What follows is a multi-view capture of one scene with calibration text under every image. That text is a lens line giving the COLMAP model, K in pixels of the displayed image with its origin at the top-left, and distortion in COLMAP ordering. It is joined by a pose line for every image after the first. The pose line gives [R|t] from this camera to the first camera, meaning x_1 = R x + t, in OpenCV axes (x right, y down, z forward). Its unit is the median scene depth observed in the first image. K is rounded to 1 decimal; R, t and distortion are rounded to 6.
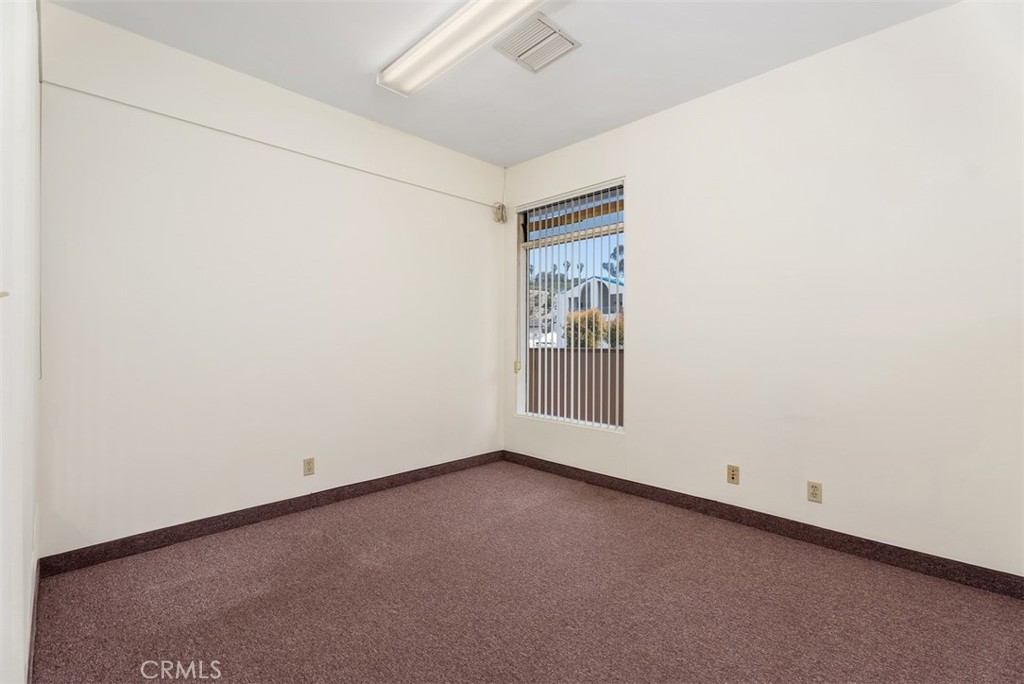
lens RADIAL K [[456.4, 0, 511.1], [0, 456.4, 340.3], [0, 0, 1]] dist [-0.000578, -0.001155]
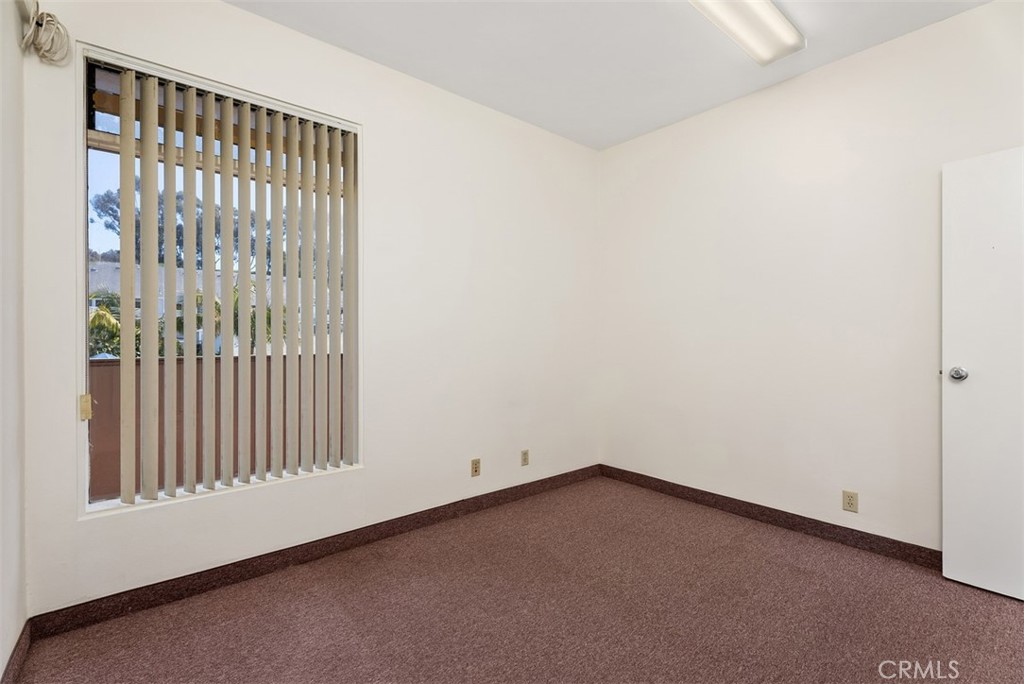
lens RADIAL K [[456.4, 0, 511.7], [0, 456.4, 342.9], [0, 0, 1]] dist [-0.000578, -0.001155]
pose [[0.089918, -0.003353, 0.995943, -0.549210], [0.004111, 0.999987, 0.002995, -0.000288], [-0.995941, 0.003825, 0.089931, 0.791535]]
